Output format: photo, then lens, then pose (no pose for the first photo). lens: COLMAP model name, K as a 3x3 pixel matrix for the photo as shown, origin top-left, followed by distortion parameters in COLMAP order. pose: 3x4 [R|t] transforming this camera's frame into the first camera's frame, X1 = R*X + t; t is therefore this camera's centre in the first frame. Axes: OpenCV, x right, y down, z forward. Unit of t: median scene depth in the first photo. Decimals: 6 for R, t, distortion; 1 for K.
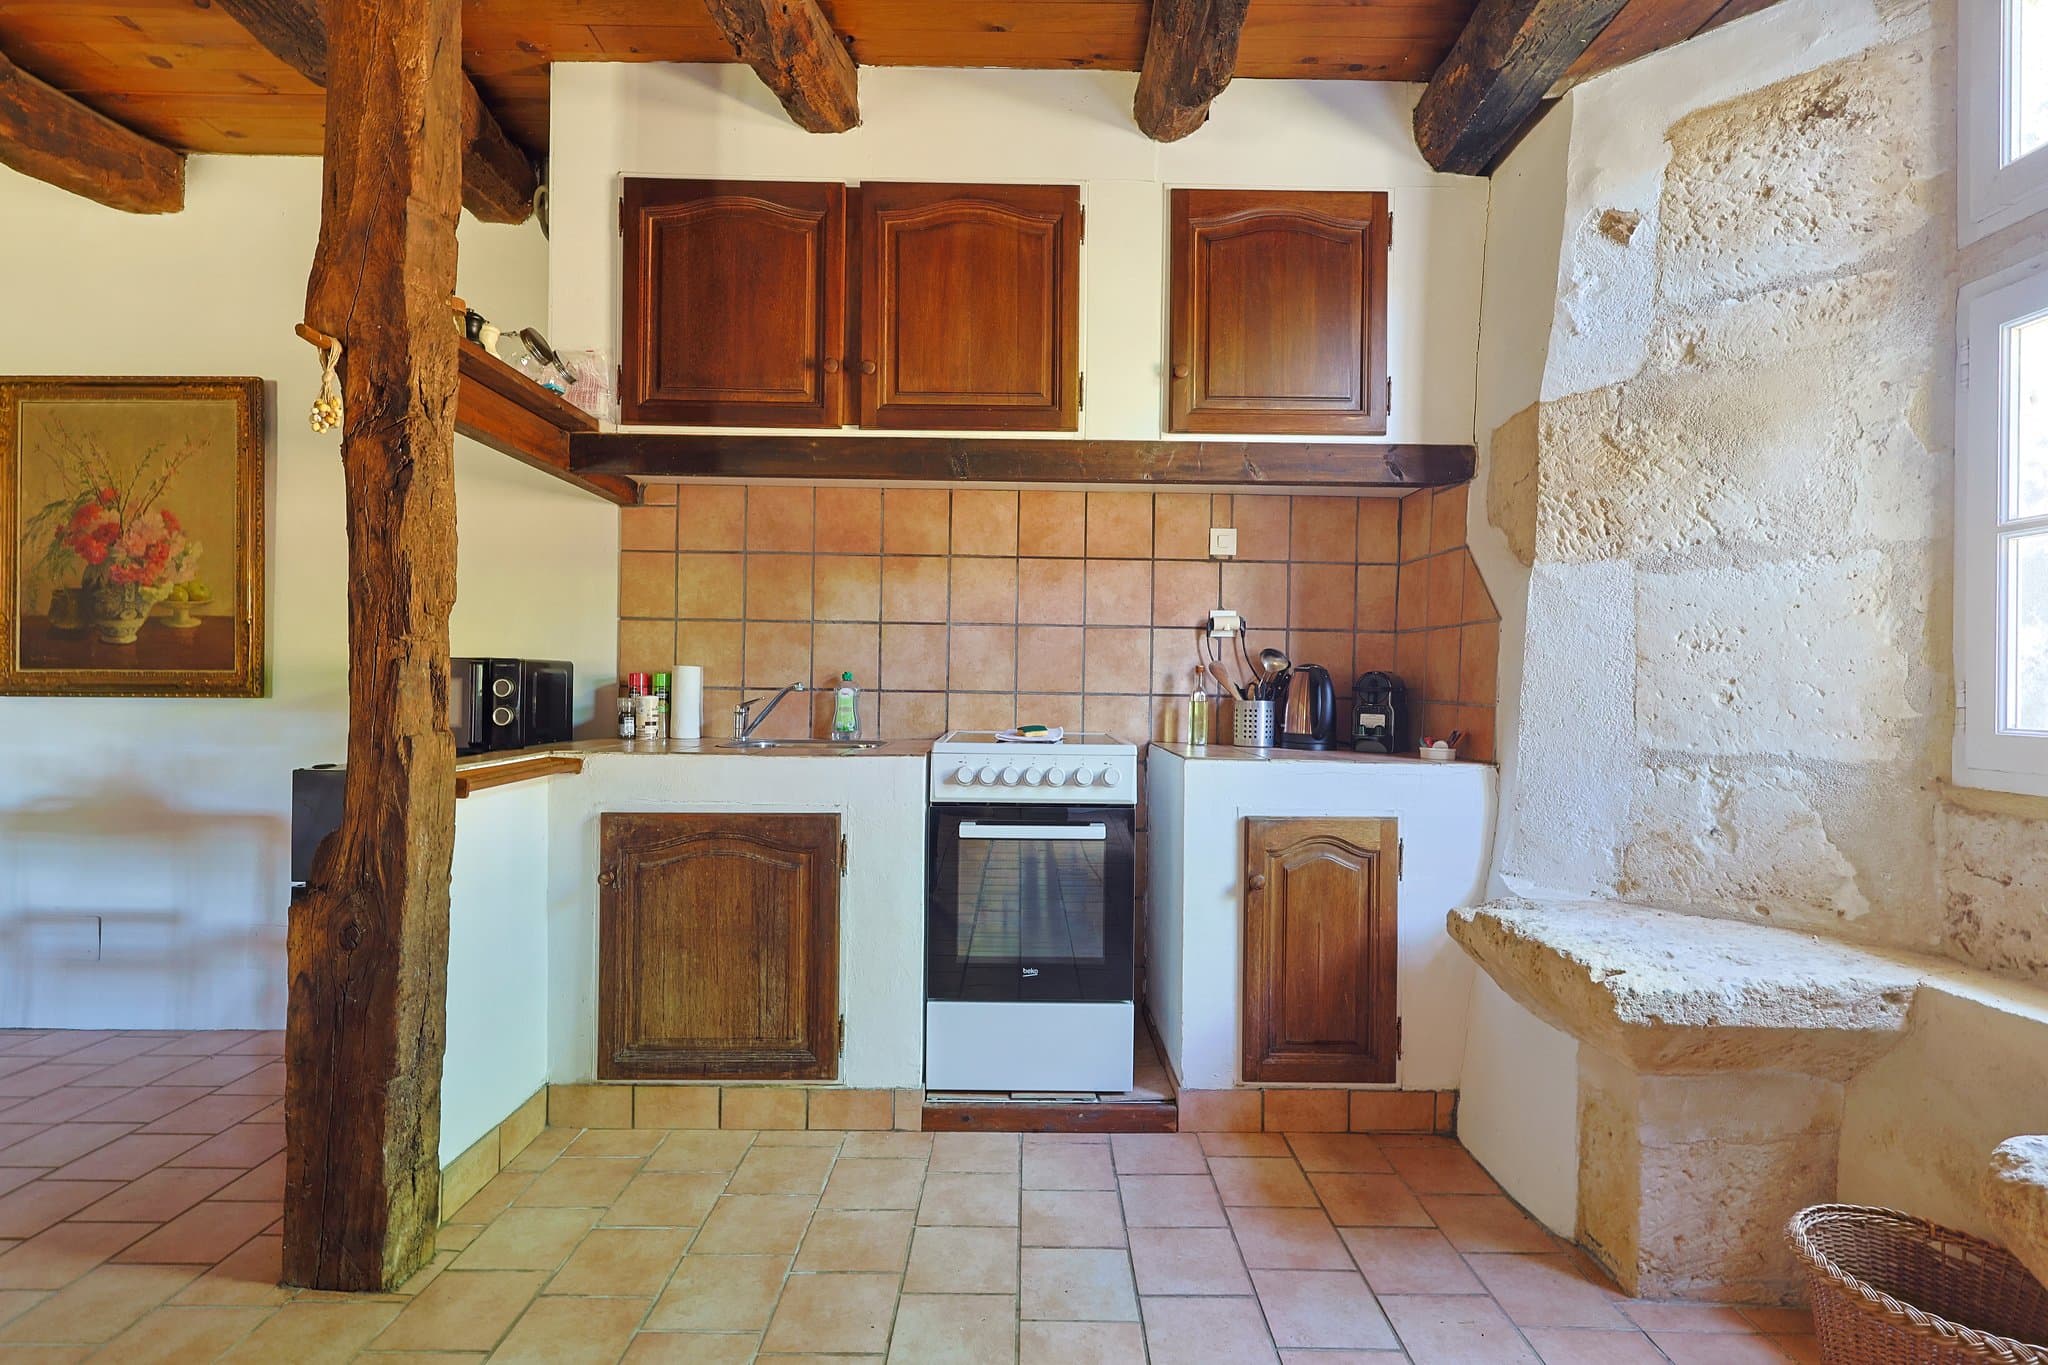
lens RADIAL K [[947.5, 0, 1035.1], [0, 947.5, 681.6], [0, 0, 1]] dist [0.000587, 0.000116]
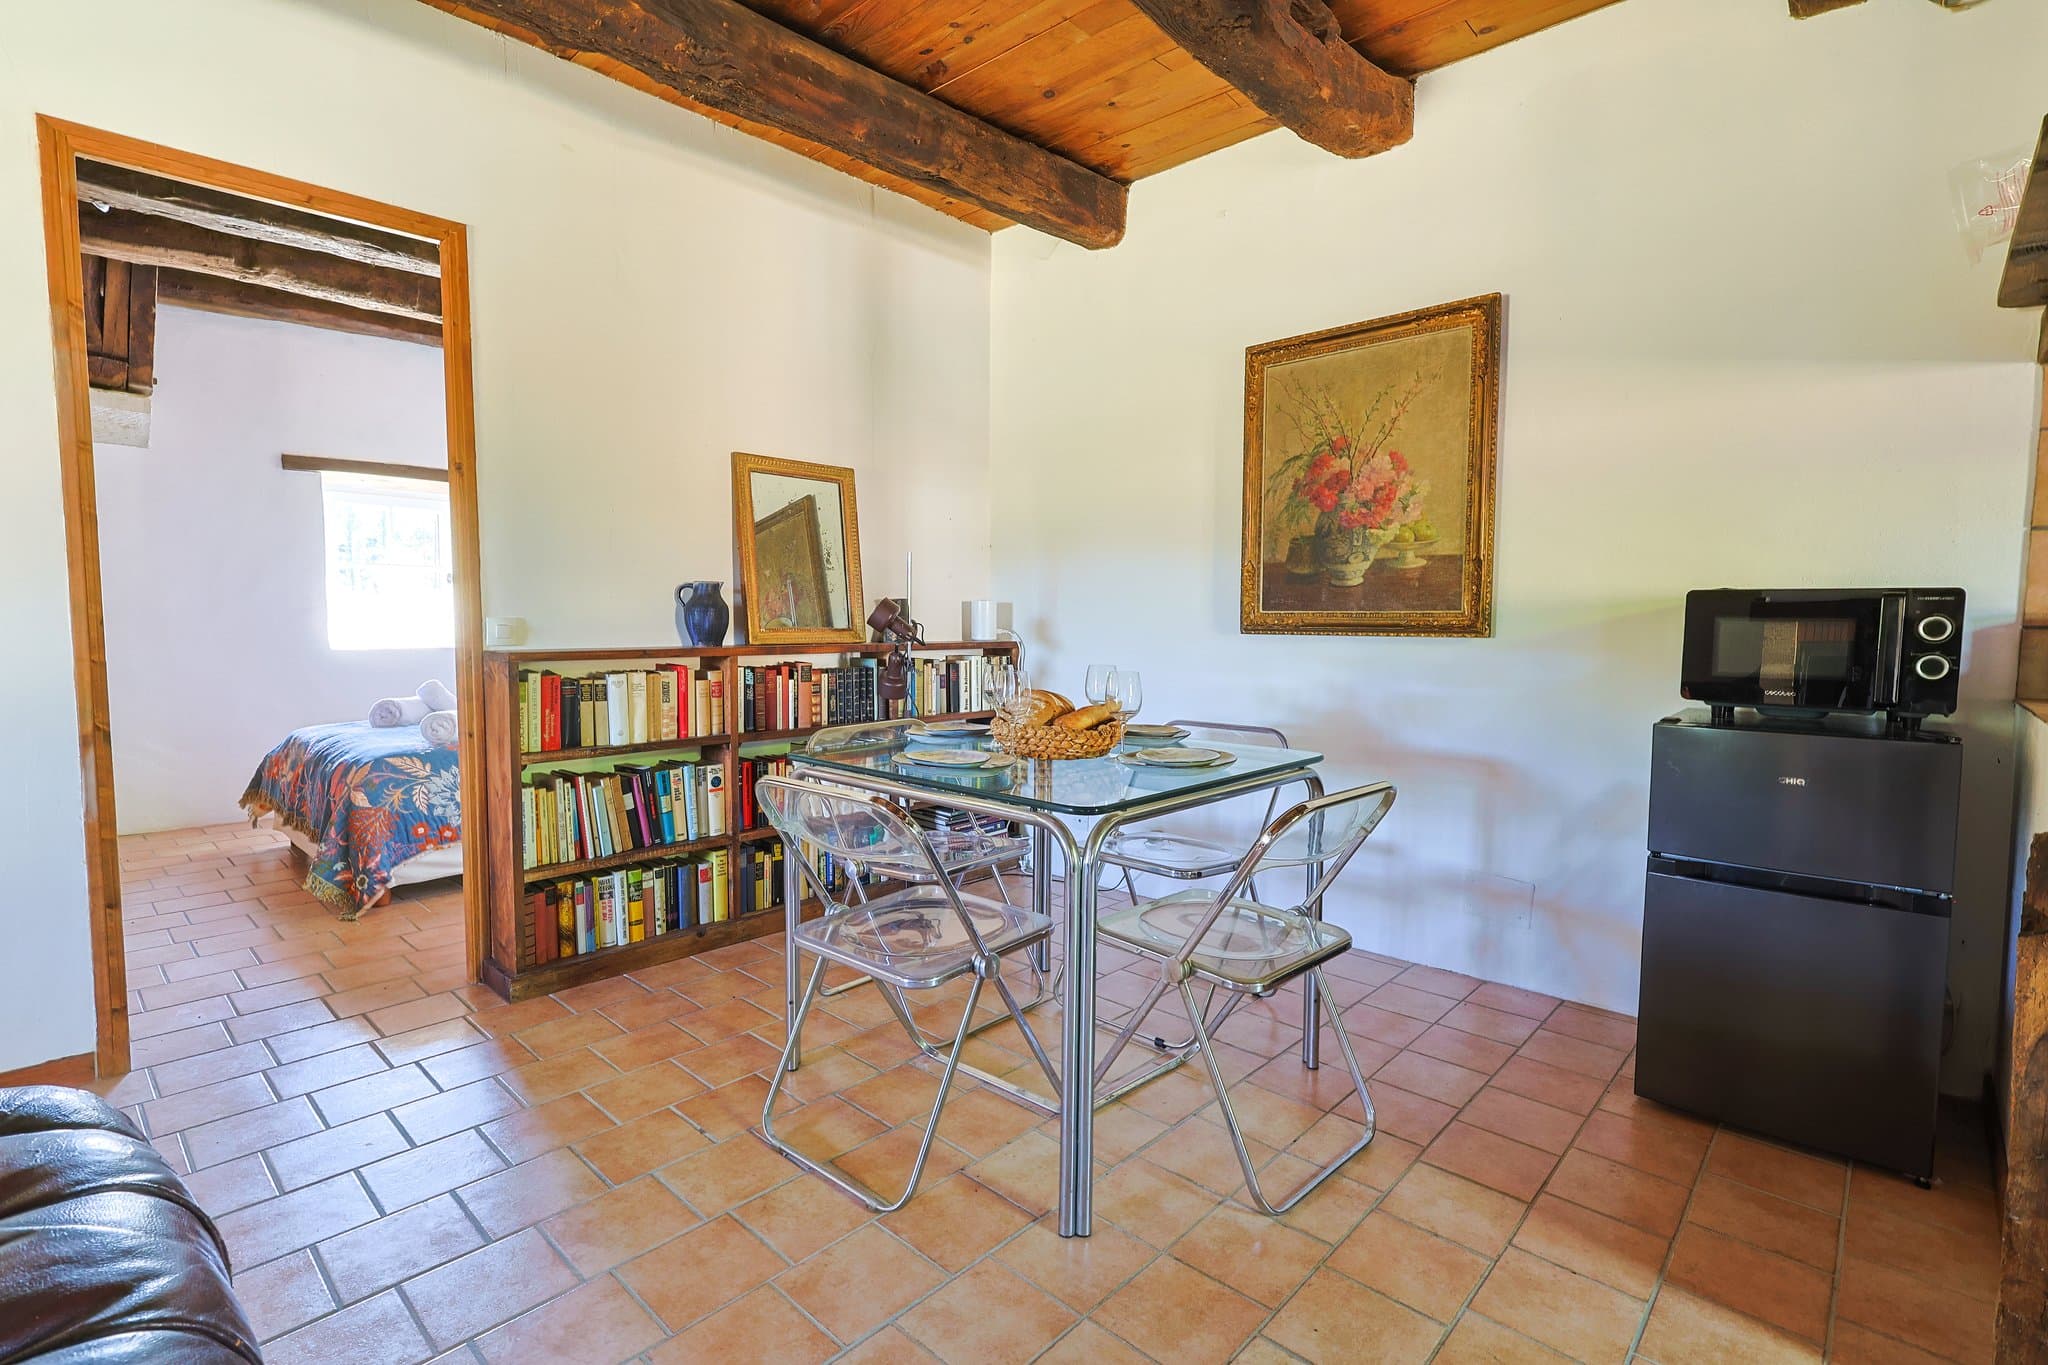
lens RADIAL K [[947.5, 0, 1033.3], [0, 947.5, 686.8], [0, 0, 1]] dist [0.000587, 0.000116]
pose [[0.728920, 0.043225, -0.683233, -0.569883], [0.005227, 0.997624, 0.068691, -0.002745], [0.684579, -0.053642, 0.726962, -0.009800]]
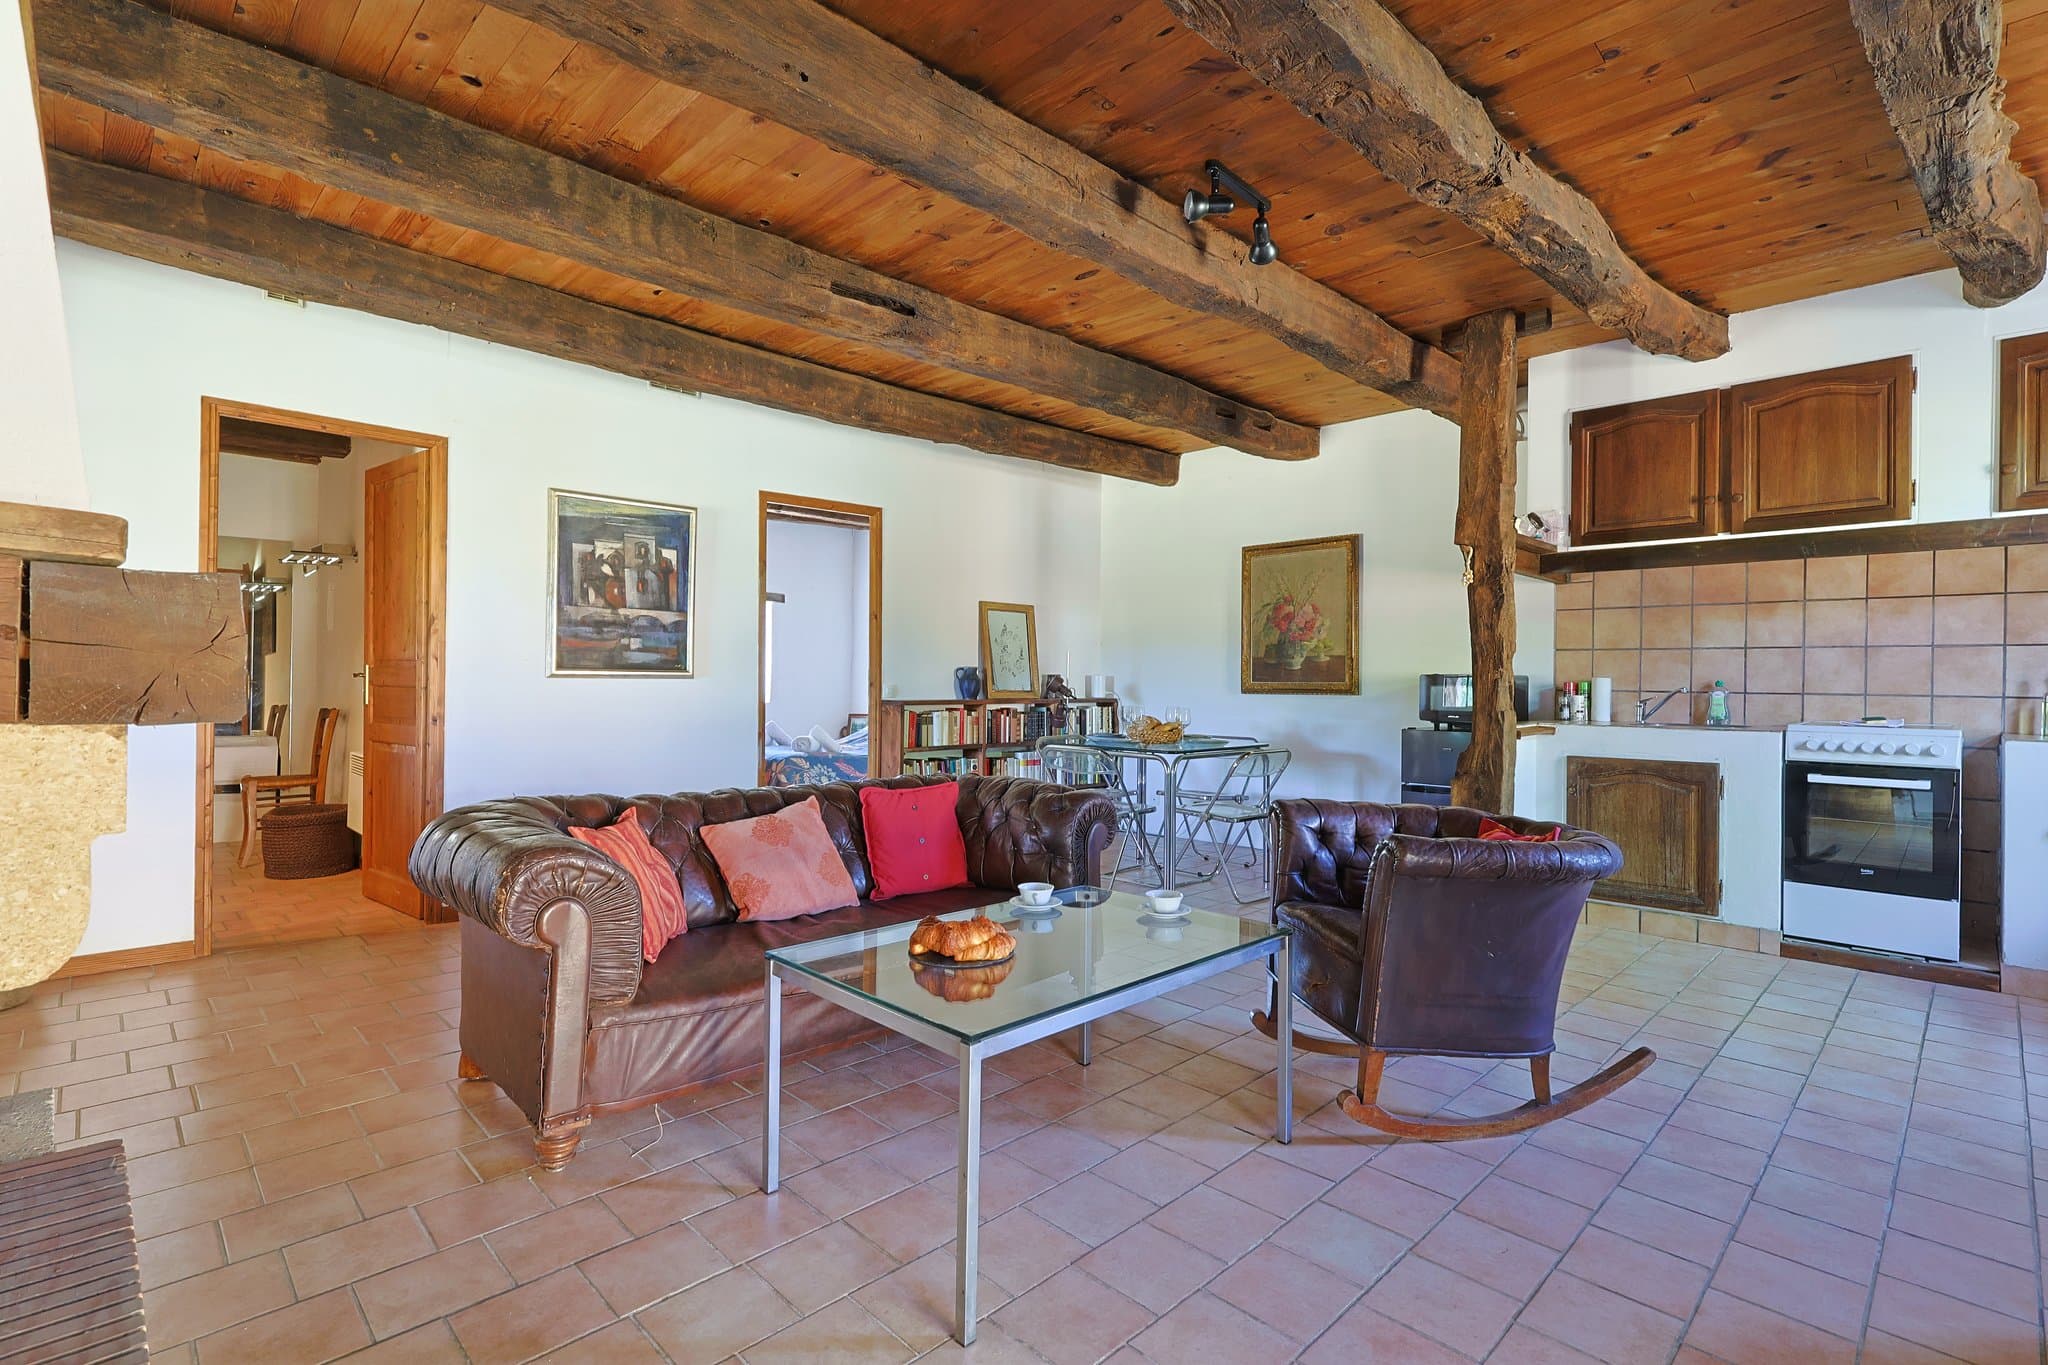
lens RADIAL K [[947.5, 0, 1027.7], [0, 947.5, 682.7], [0, 0, 1]] dist [0.000587, 0.000116]
pose [[0.697187, -0.004819, -0.716873, 0.140099], [0.003474, 0.999988, -0.003343, -0.006881], [0.716881, -0.000160, 0.697196, -1.003850]]
